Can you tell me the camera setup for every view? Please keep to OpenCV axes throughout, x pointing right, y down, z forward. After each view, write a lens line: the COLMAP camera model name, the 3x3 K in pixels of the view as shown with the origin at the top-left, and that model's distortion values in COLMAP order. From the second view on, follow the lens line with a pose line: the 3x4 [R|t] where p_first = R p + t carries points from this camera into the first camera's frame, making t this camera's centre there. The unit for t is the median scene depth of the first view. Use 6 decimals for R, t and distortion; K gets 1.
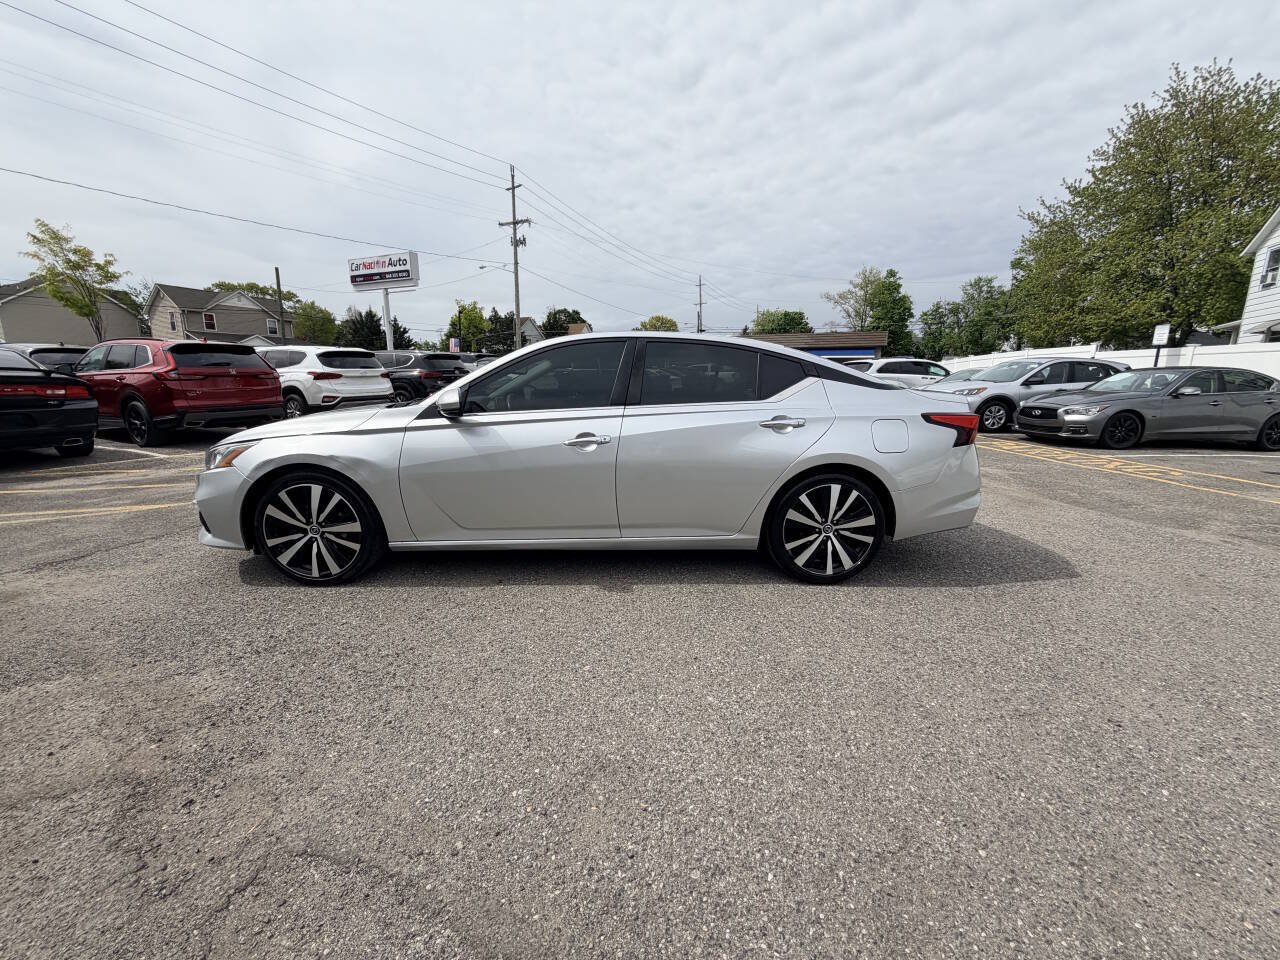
lens RADIAL K [[508.7, 0, 638.5], [0, 508.7, 481.2], [0, 0, 1]] dist [0.000725, -0.000029]
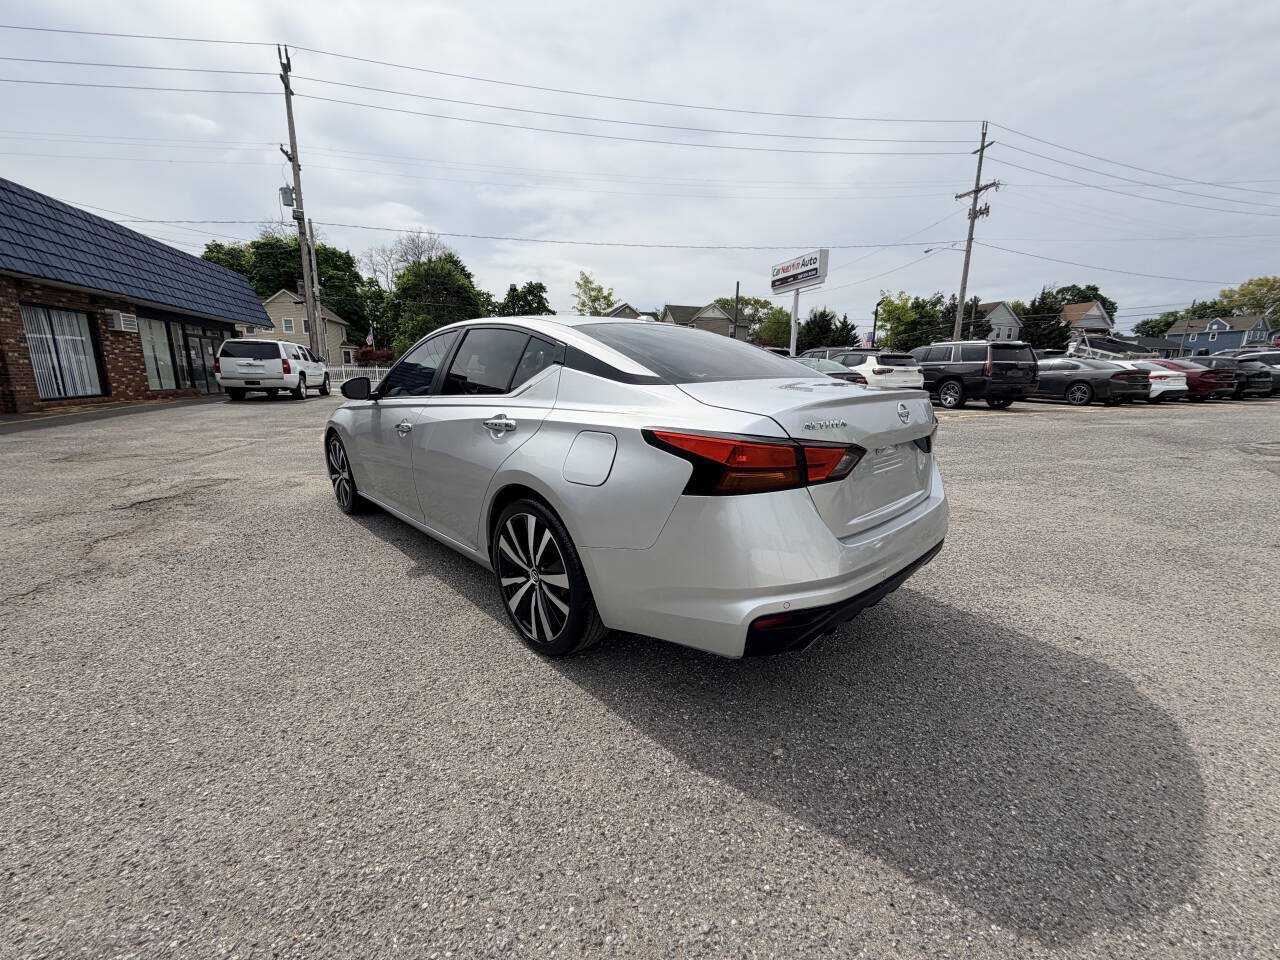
lens RADIAL K [[509.5, 0, 639.5], [0, 509.5, 480.0], [0, 0, 1]] dist [0.001343, -0.000665]
pose [[0.668939, 0.152411, -0.727524, 0.169440], [-0.150007, 0.986296, 0.068695, -0.019322], [0.728024, 0.063181, 0.682634, 0.104913]]
